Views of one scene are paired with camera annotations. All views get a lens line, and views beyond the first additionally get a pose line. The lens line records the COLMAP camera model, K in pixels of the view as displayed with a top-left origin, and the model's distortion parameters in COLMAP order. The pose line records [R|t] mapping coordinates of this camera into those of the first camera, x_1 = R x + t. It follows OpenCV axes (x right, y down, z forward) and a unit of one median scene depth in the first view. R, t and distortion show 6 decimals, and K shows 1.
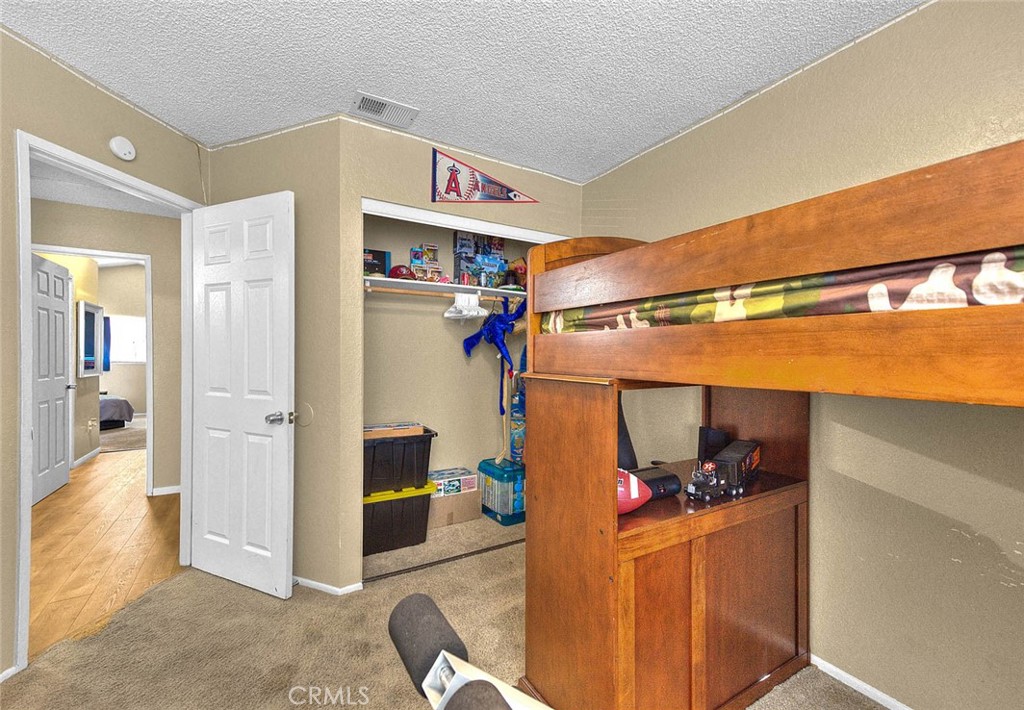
lens RADIAL K [[423.4, 0, 512.0], [0, 423.4, 355.0], [0, 0, 1]] dist [0.001370, 0.000293]
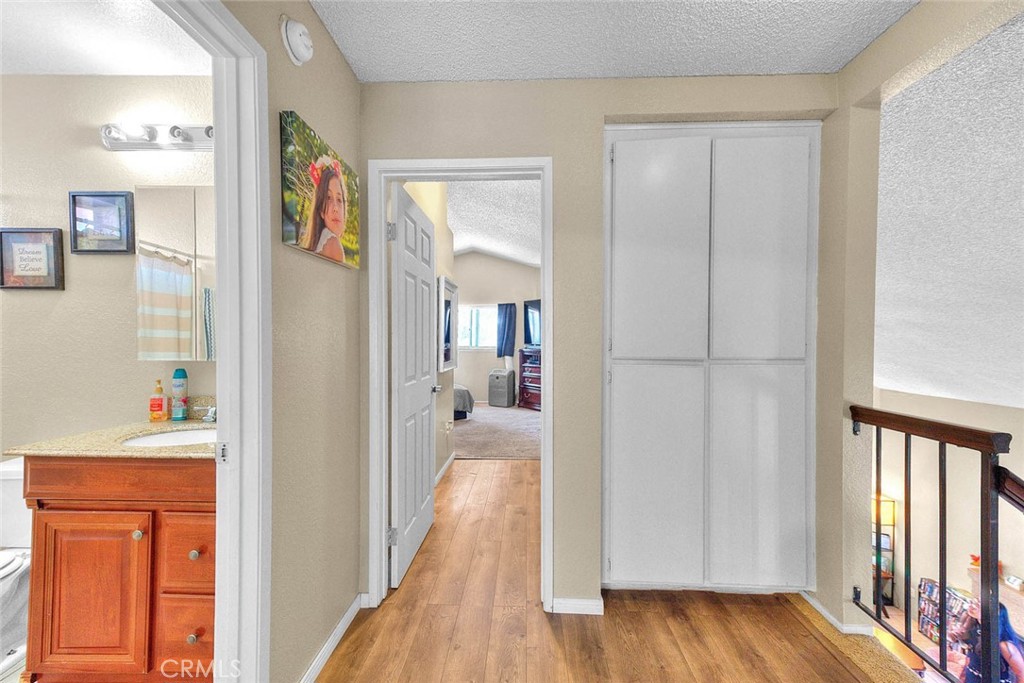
lens RADIAL K [[409.6, 0, 512.0], [0, 409.6, 341.5], [0, 0, 1]] dist [0.022147, 0.000028]
pose [[0.831580, 0.000268, -0.555405, -0.488600], [-0.003075, 0.999987, -0.004122, -0.003453], [0.555397, 0.005135, 0.831570, 0.440237]]
